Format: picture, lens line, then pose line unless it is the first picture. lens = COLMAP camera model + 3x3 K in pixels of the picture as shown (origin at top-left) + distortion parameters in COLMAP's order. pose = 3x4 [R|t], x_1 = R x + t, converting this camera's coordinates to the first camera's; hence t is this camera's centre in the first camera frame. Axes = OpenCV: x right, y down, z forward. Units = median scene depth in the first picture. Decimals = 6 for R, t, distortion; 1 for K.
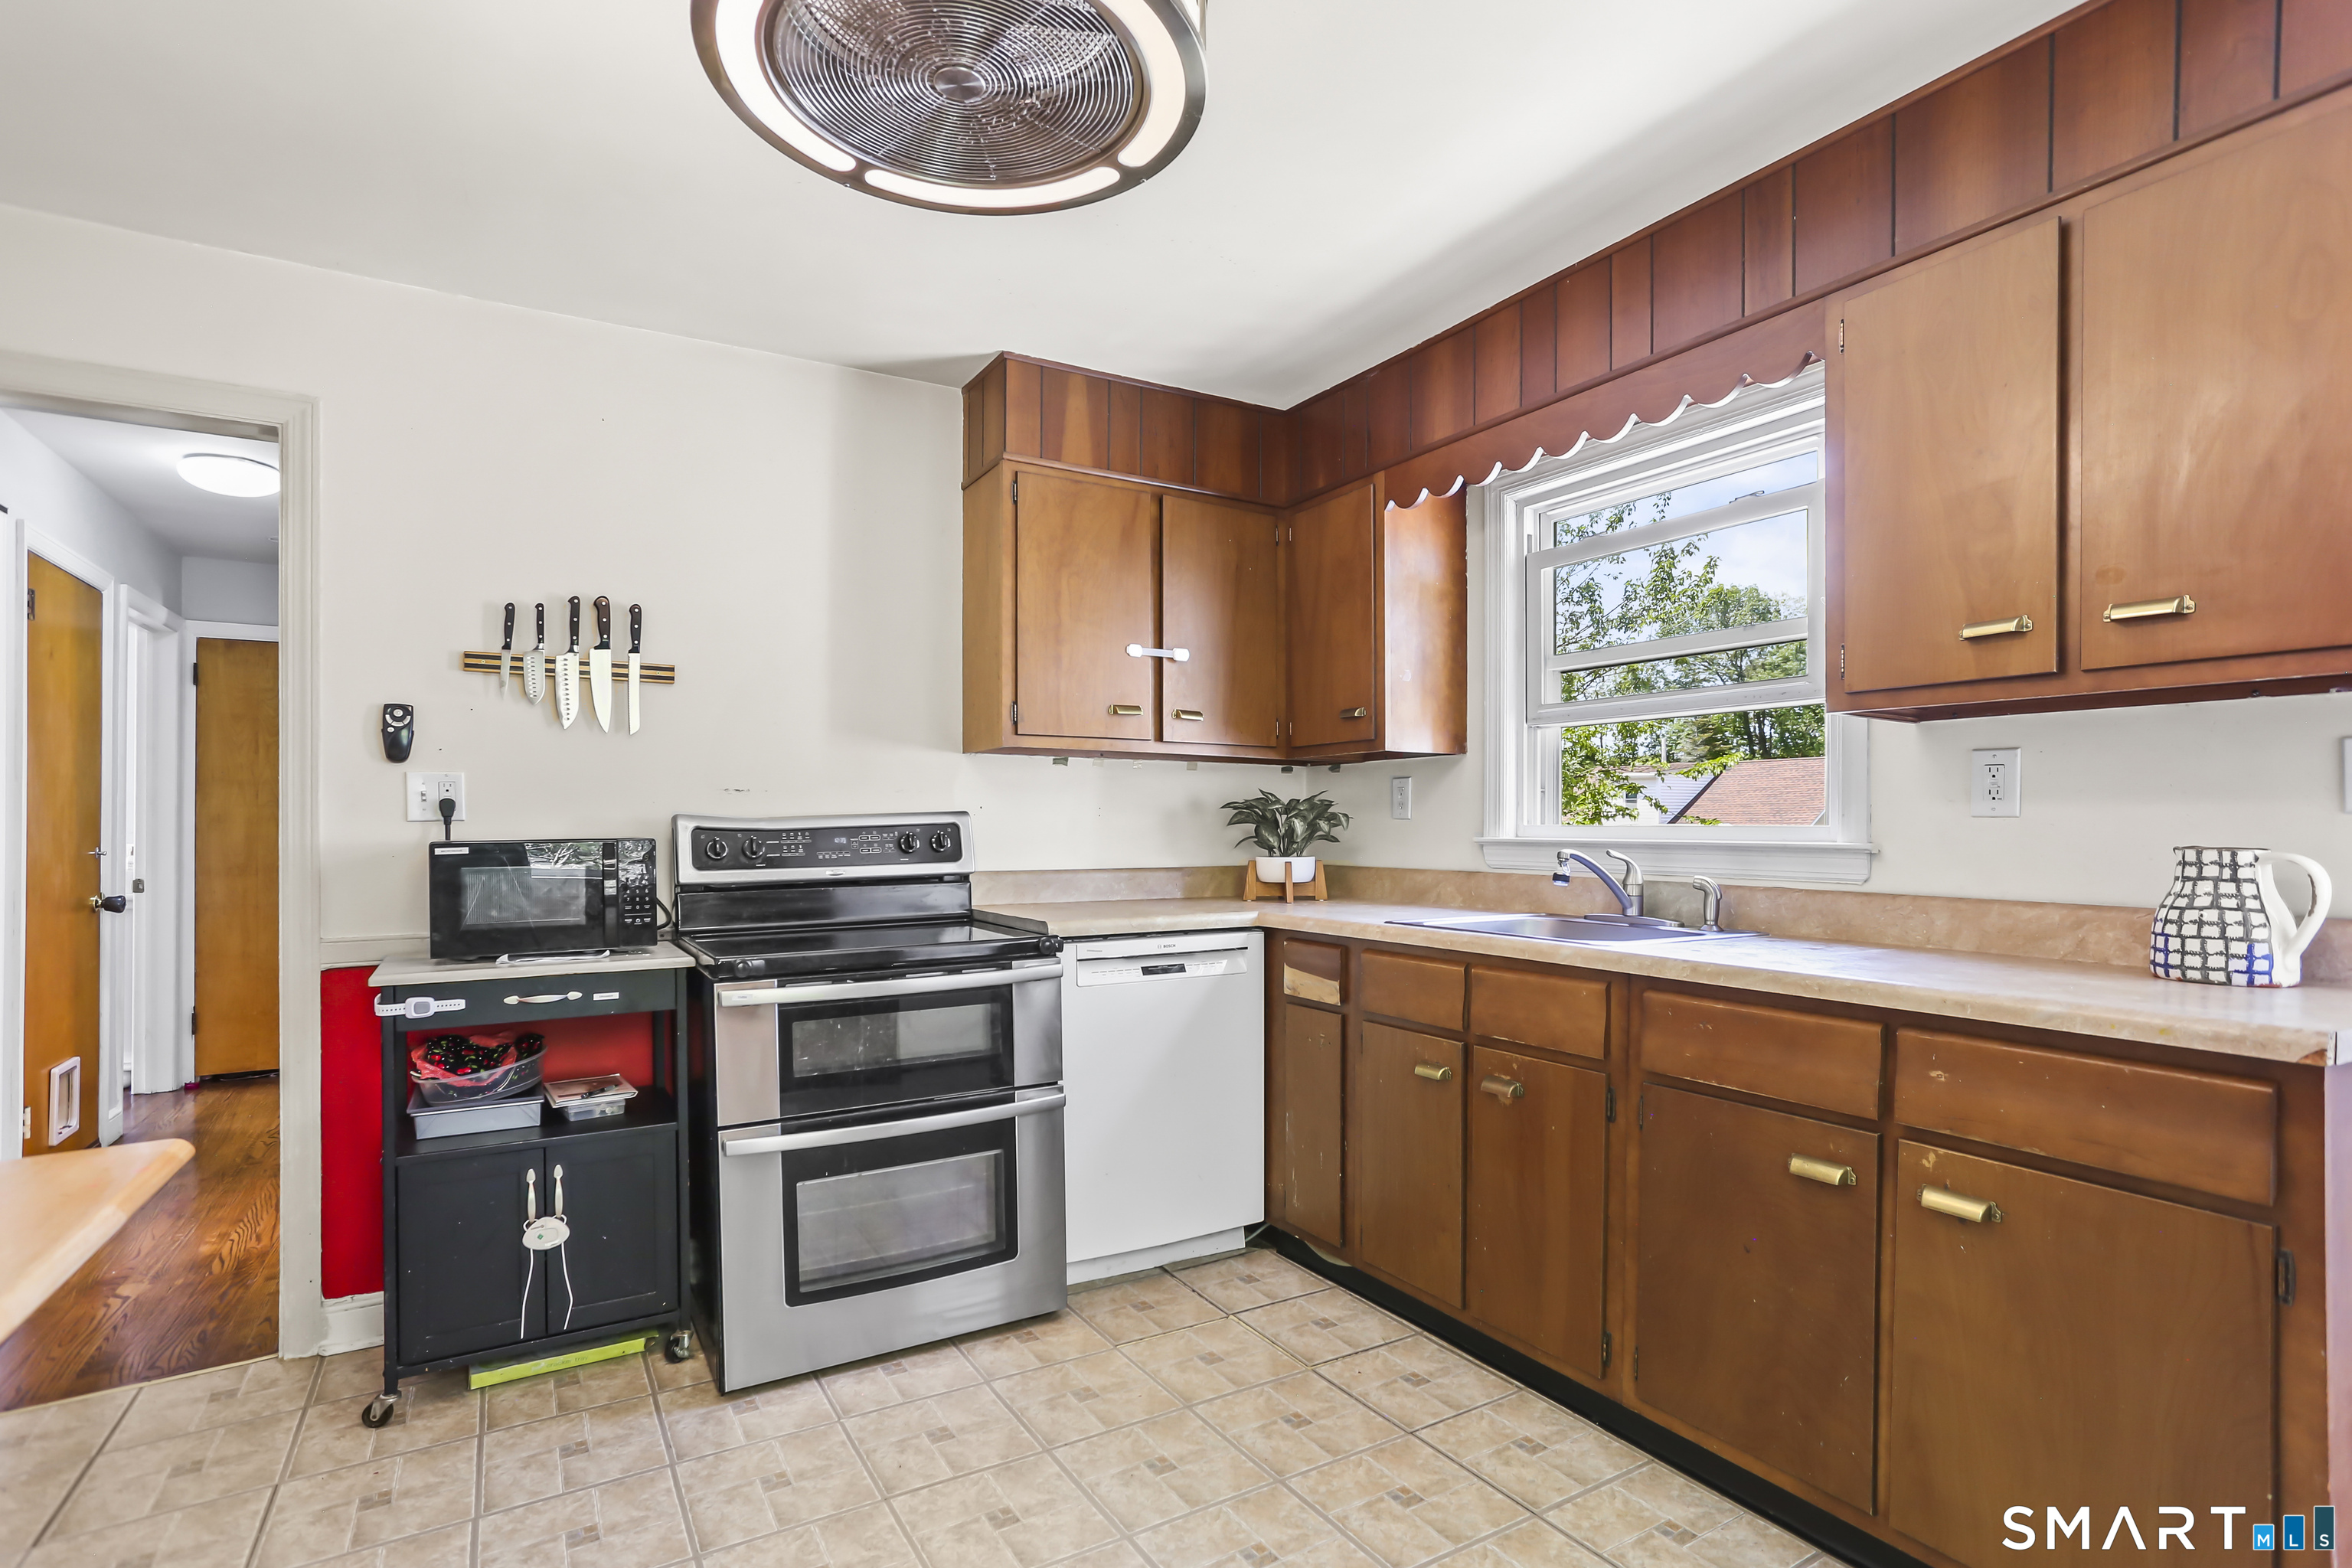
lens RADIAL K [[1171.0, 0, 1164.2], [0, 1171.0, 826.1], [0, 0, 1]] dist [0.002039, 0.005176]
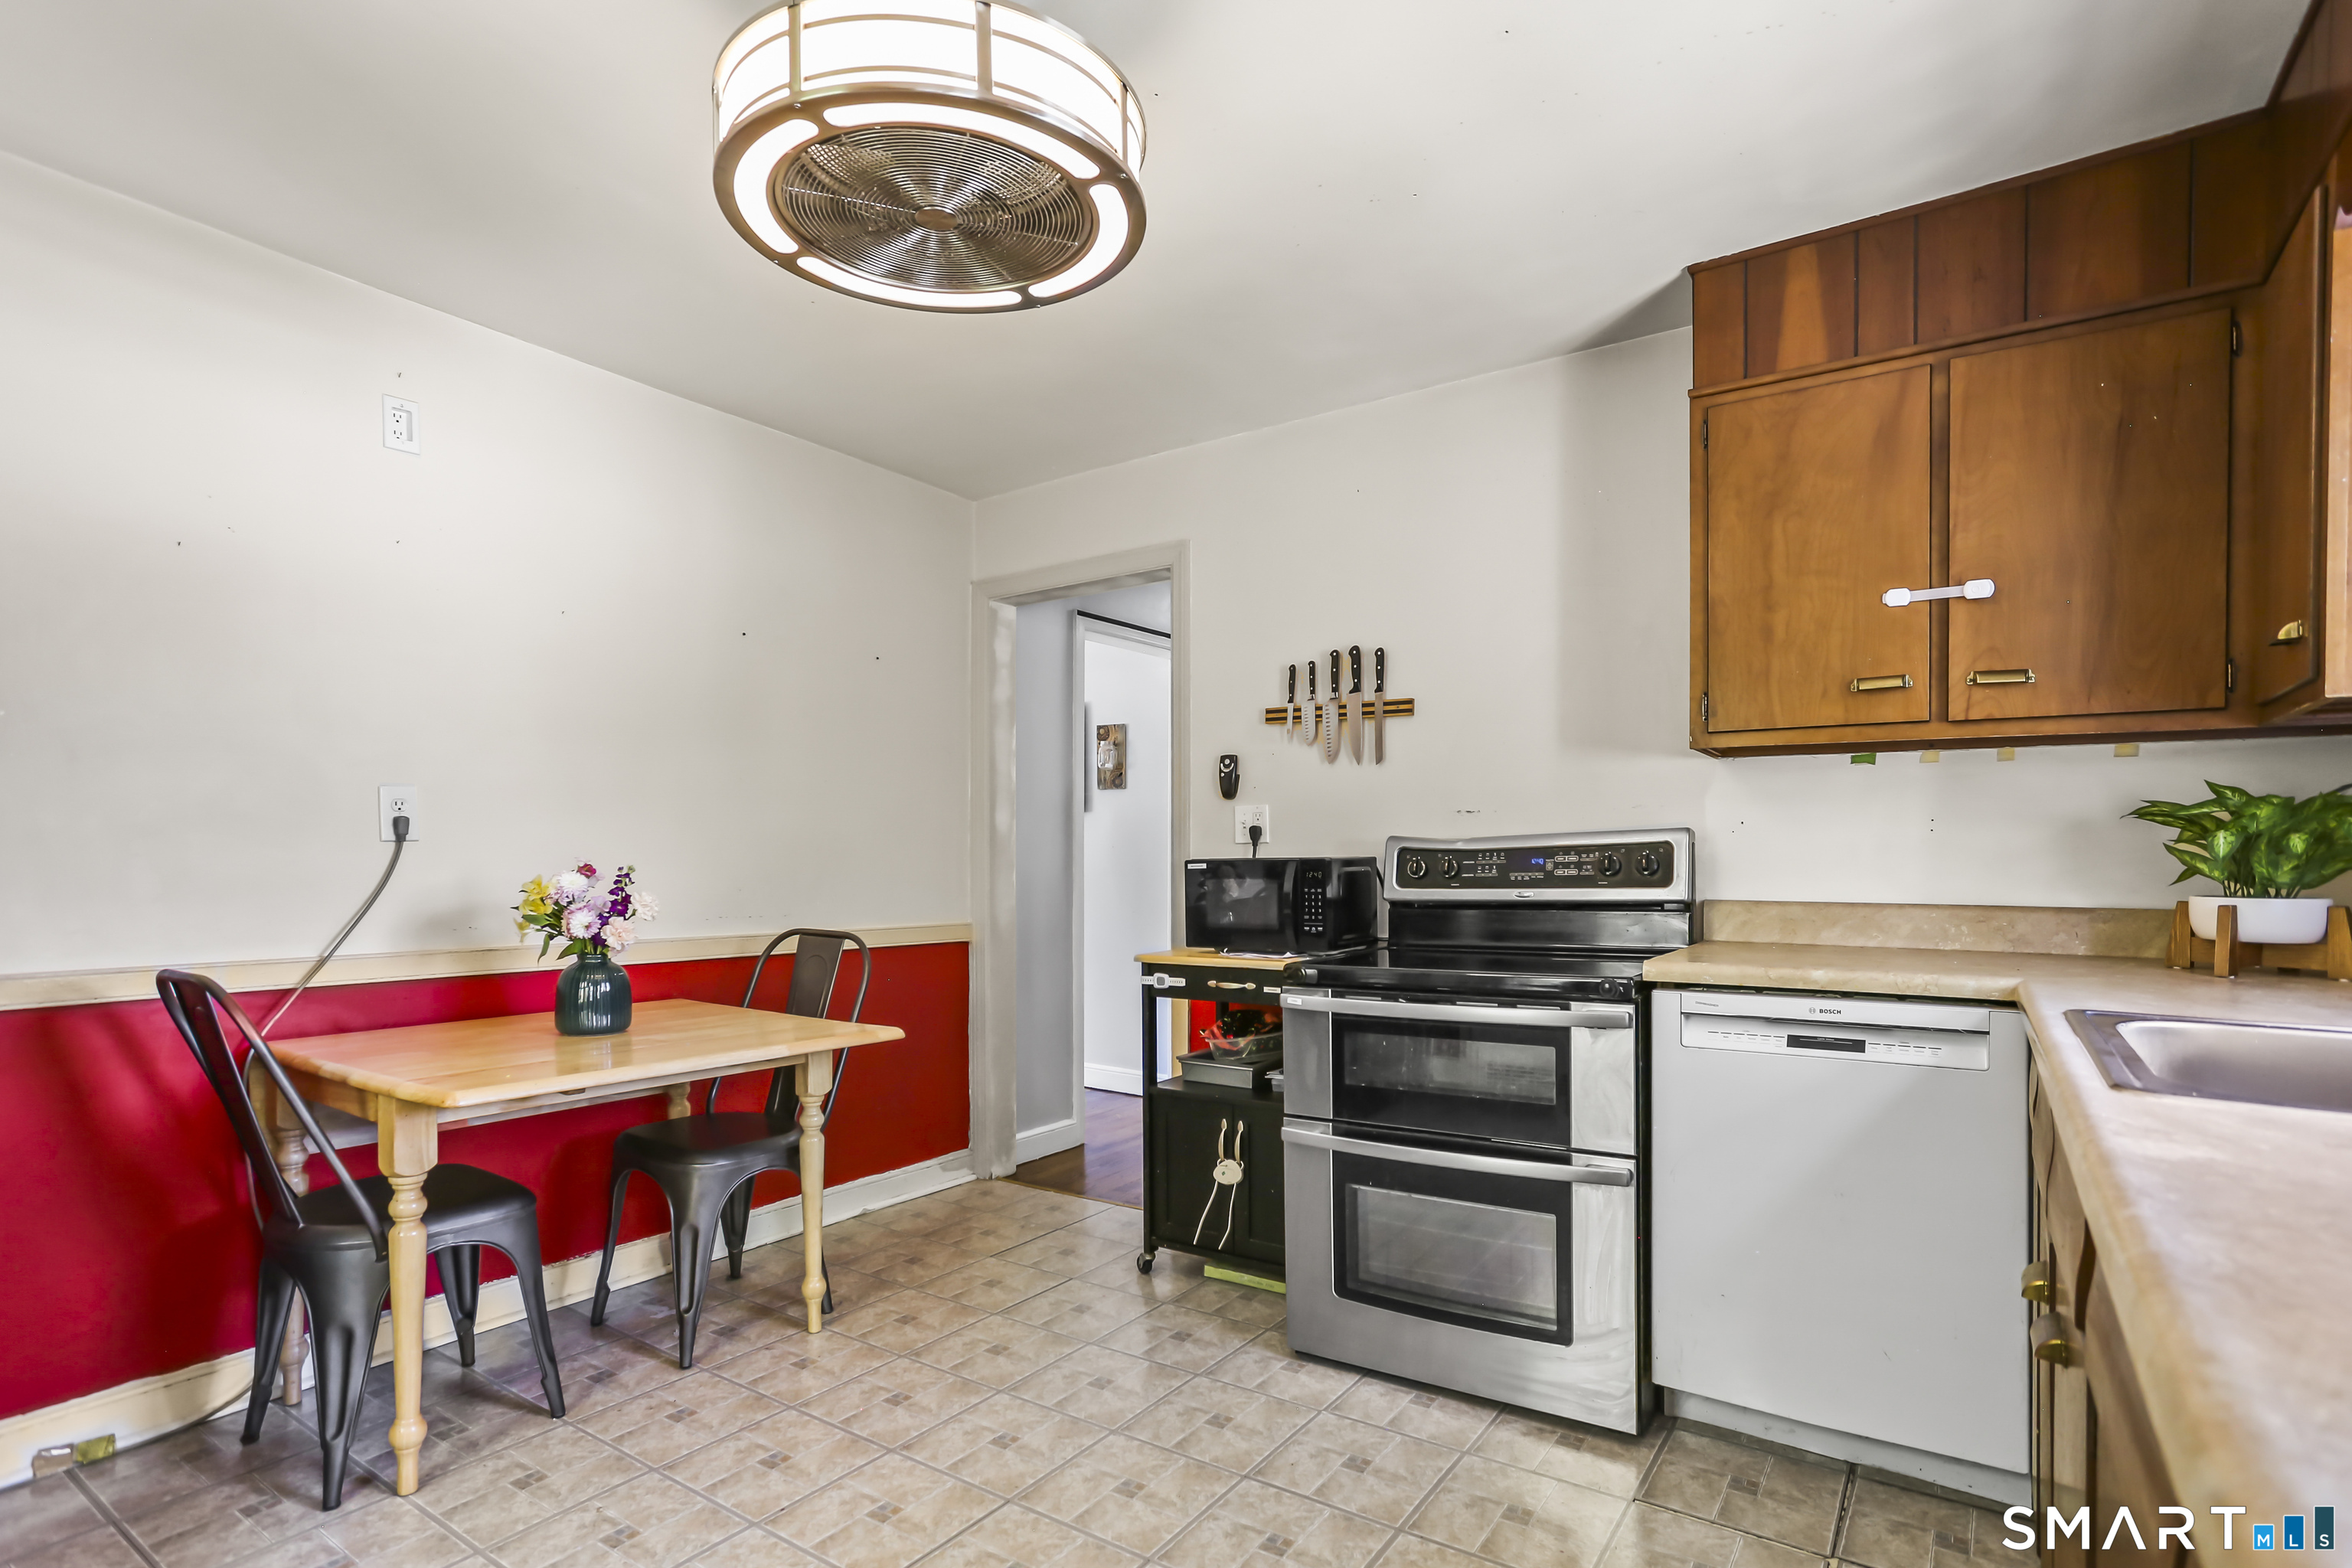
lens RADIAL K [[1171.0, 0, 1158.3], [0, 1171.0, 864.2], [0, 0, 1]] dist [0.002039, 0.005176]
pose [[0.442857, 0.011540, -0.896518, 0.502257], [0.002427, 0.999898, 0.014070, 0.000725], [0.896589, -0.008407, 0.442784, 0.342875]]
